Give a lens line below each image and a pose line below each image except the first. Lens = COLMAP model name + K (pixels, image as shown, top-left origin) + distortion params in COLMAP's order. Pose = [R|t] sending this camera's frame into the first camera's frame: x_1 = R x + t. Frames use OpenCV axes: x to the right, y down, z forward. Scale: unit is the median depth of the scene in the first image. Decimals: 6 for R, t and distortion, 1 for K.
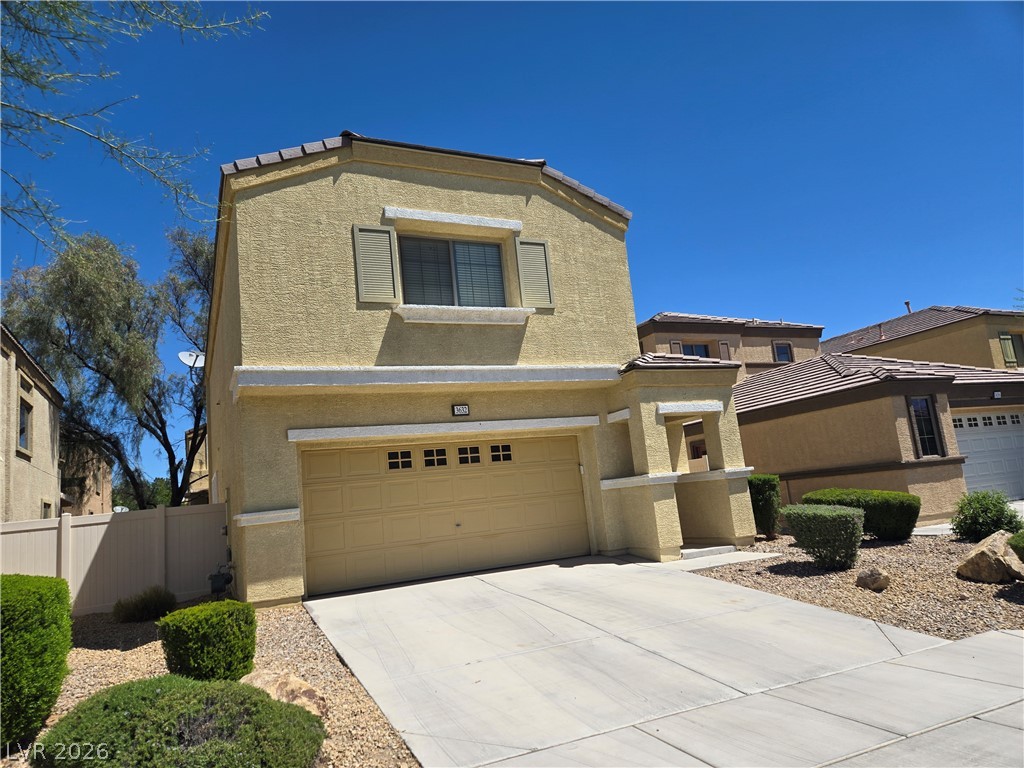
lens RADIAL K [[683.1, 0, 511.2], [0, 683.1, 385.6], [0, 0, 1]] dist [0.038855, -0.023037]
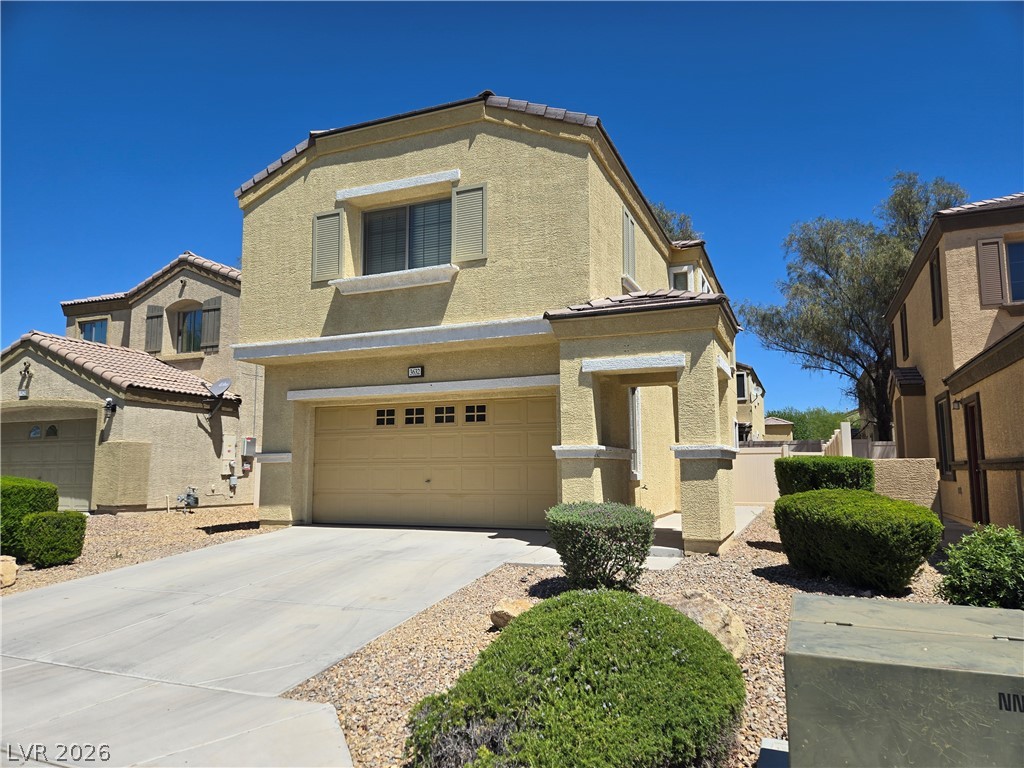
lens RADIAL K [[683.1, 0, 515.1], [0, 683.1, 386.0], [0, 0, 1]] dist [0.038855, -0.023037]
pose [[0.668462, 0.007945, -0.743704, 0.788278], [0.065893, 0.995378, 0.069860, -0.005042], [0.740822, -0.095703, 0.664849, 0.416494]]
